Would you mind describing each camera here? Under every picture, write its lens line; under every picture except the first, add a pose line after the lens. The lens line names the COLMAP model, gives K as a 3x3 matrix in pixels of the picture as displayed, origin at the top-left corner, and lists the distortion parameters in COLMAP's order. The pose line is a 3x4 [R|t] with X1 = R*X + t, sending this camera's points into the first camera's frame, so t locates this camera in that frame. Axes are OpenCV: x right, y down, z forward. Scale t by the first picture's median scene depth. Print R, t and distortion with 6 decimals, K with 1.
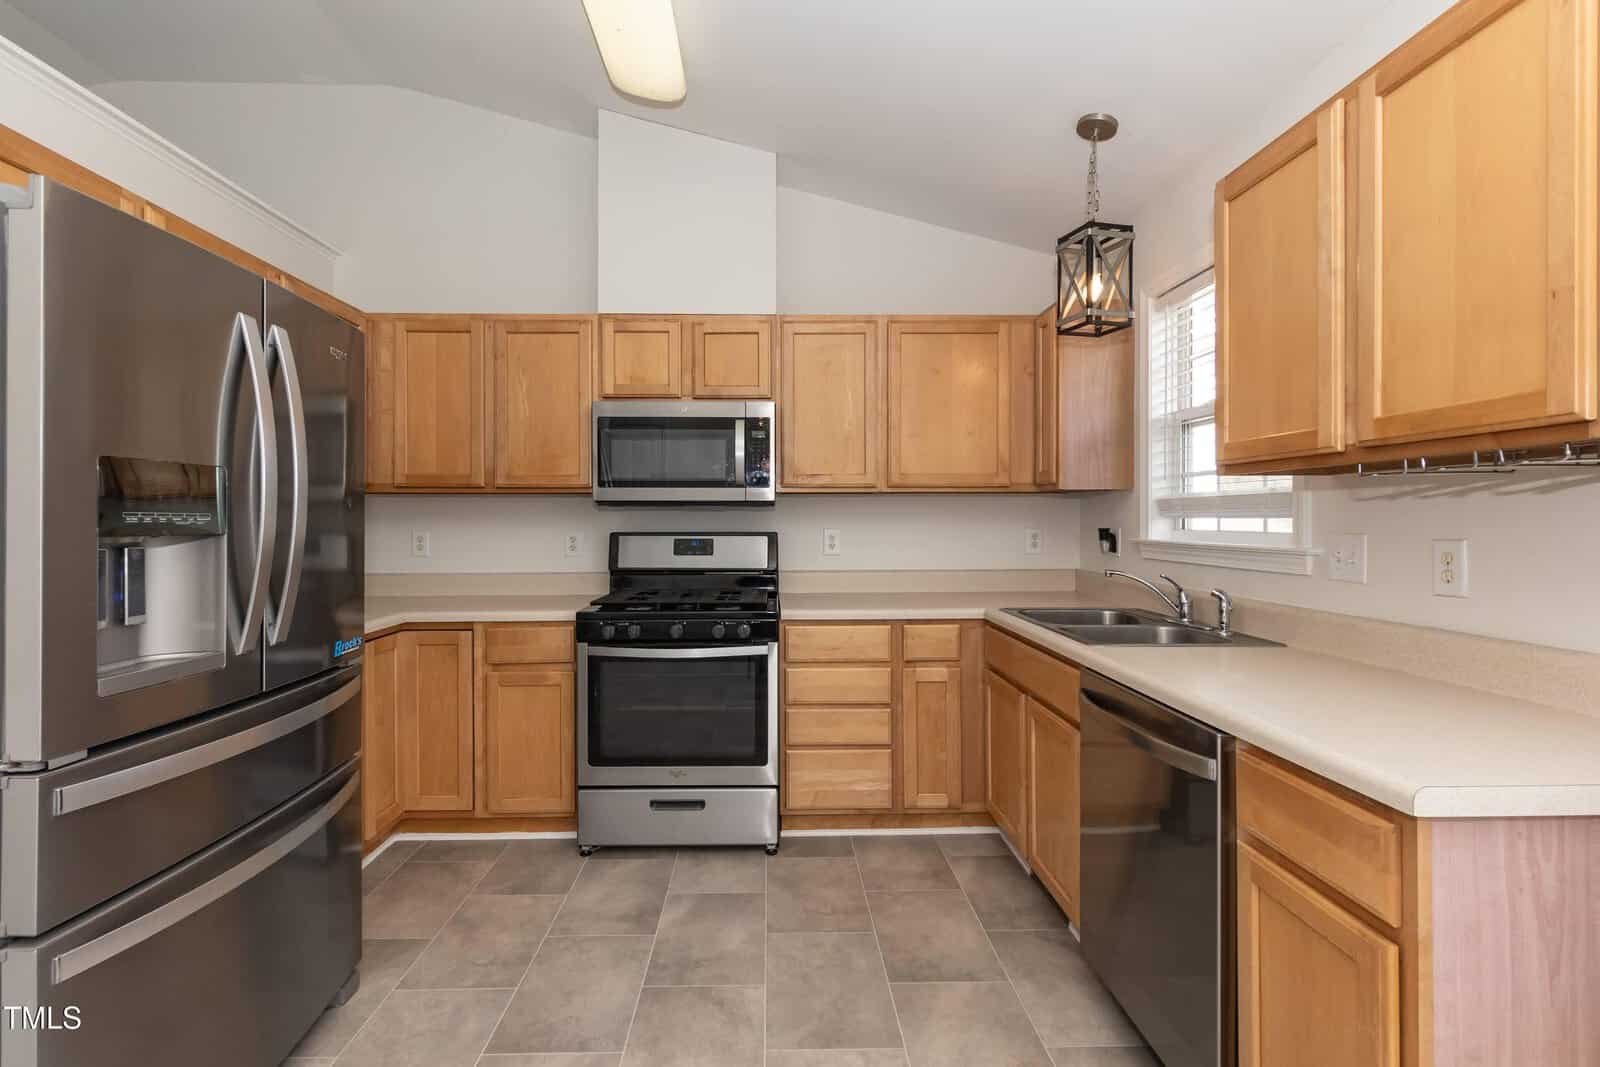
lens RADIAL K [[736.9, 0, 787.6], [0, 736.9, 519.0], [0, 0, 1]] dist [0.003075, -0.000352]
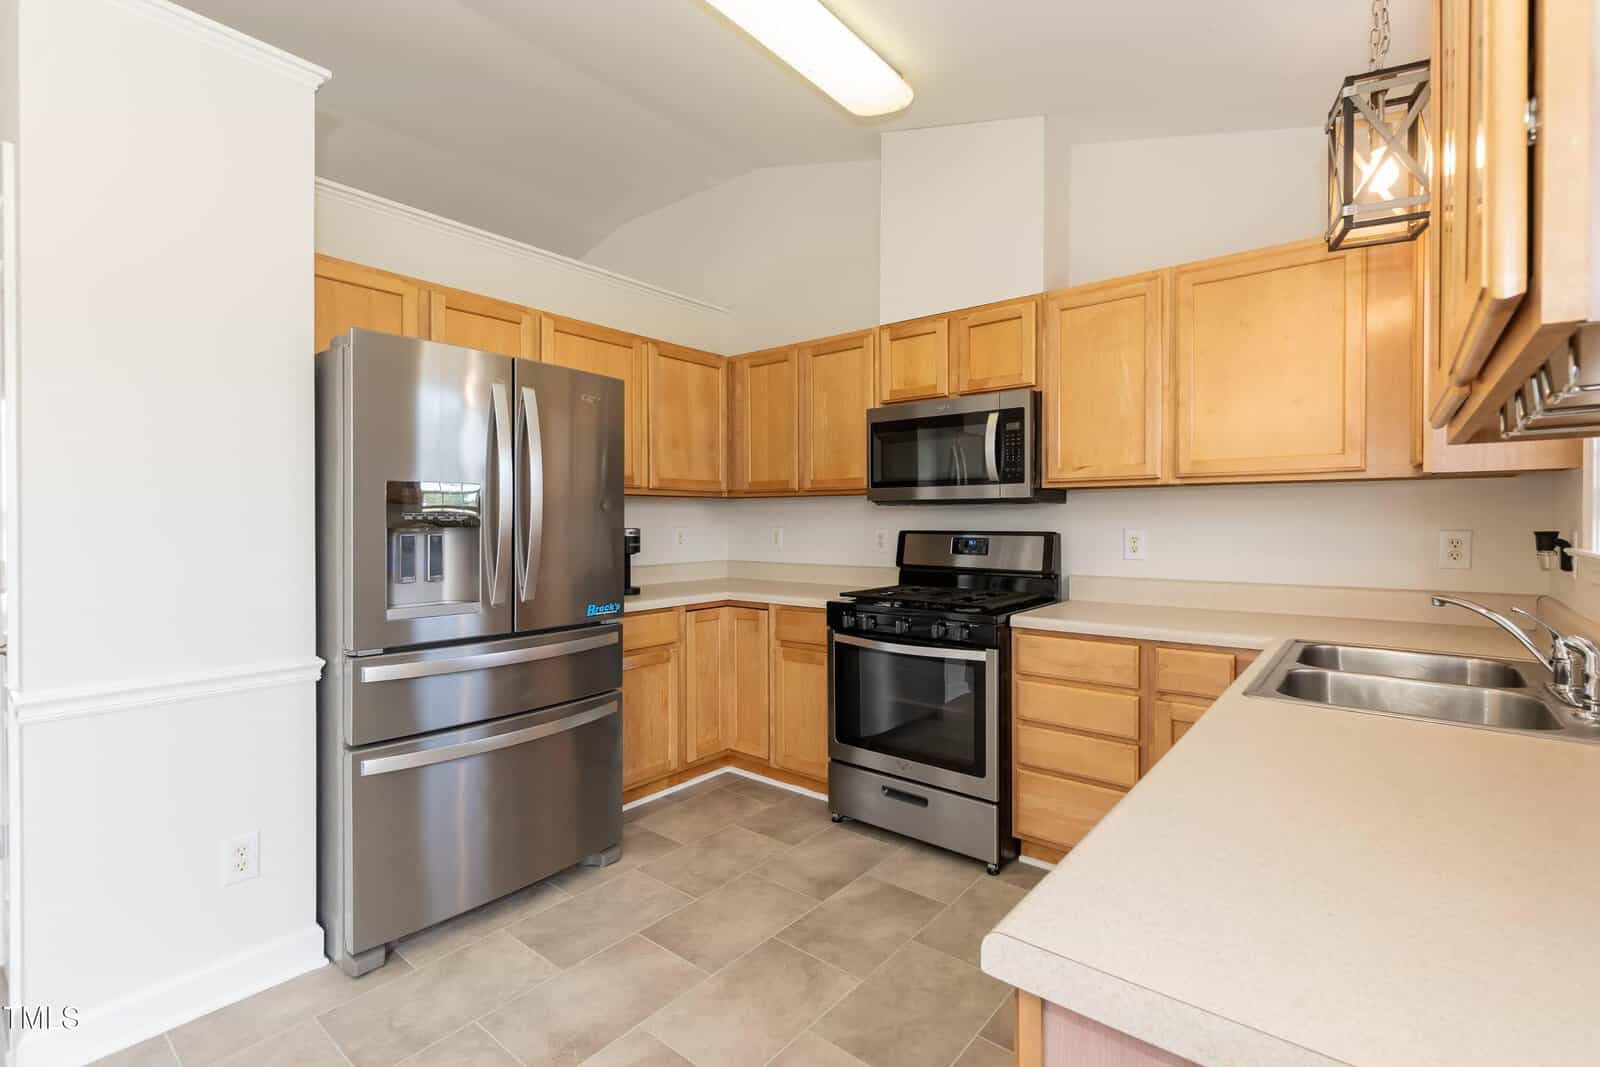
lens RADIAL K [[725.2, 0, 810.8], [0, 725.2, 525.4], [0, 0, 1]] dist [-0.001827, -0.000227]
pose [[0.764080, 0.005872, -0.645094, 0.385897], [0.000065, 0.999958, 0.009180, 0.001613], [0.645121, -0.007056, 0.764048, 0.143673]]
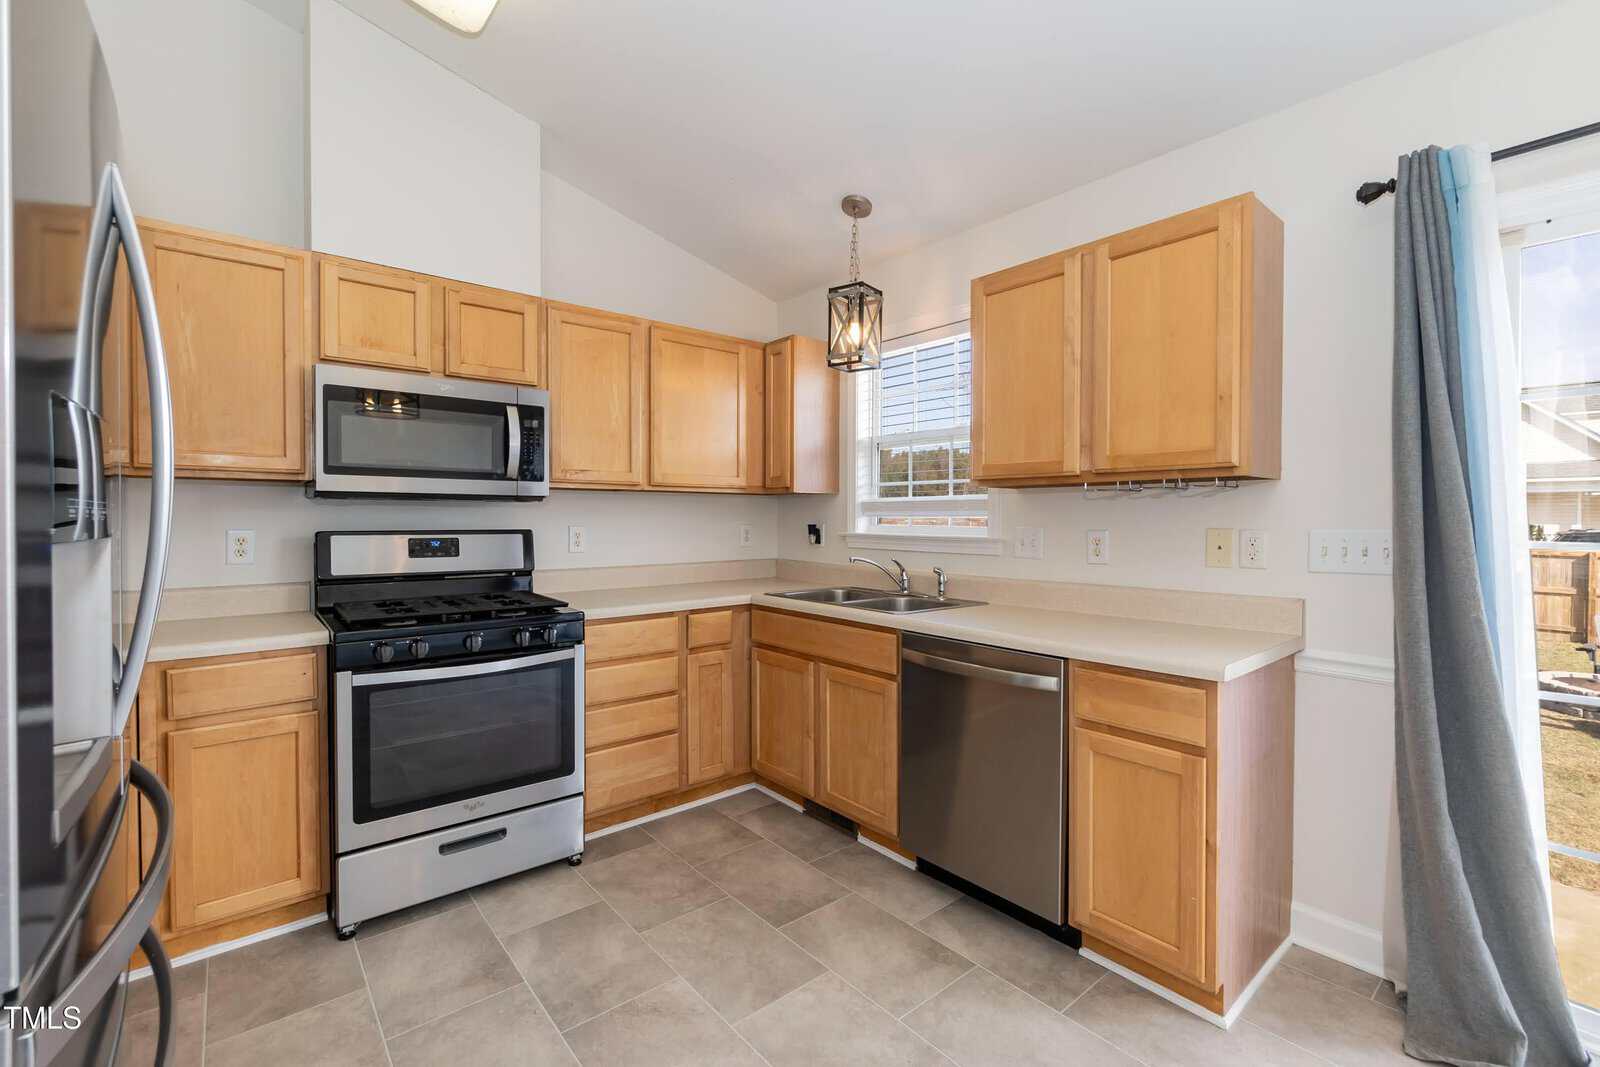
lens RADIAL K [[689.4, 0, 803.9], [0, 689.4, 526.9], [0, 0, 1]] dist [-0.001486, -0.000062]
pose [[0.778509, -0.004259, 0.627620, -0.344090], [-0.004274, 0.999918, 0.012087, 0.002481], [-0.627619, -0.012092, 0.778426, 0.116785]]
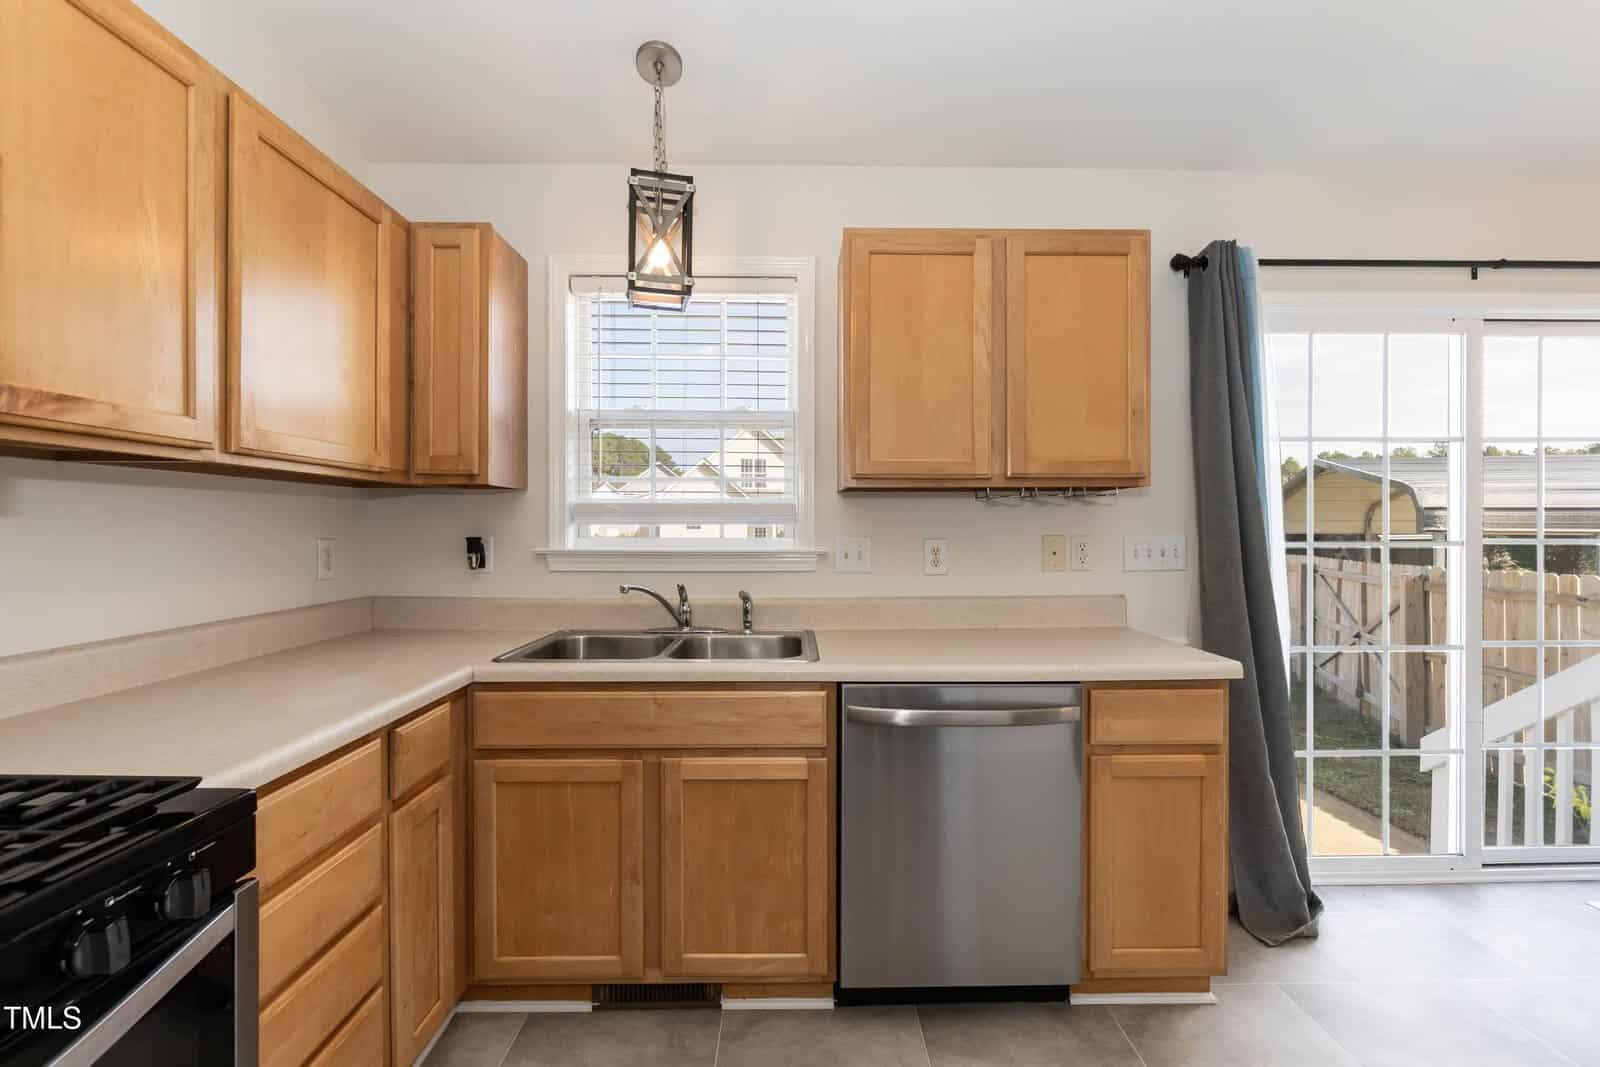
lens RADIAL K [[689.4, 0, 803.9], [0, 689.4, 526.9], [0, 0, 1]] dist [-0.001486, -0.000062]
pose [[0.002396, 0.002702, 0.999993, -0.327438], [0.000353, 0.999996, -0.002703, 0.003734], [-0.999997, 0.000359, 0.002395, 0.722496]]
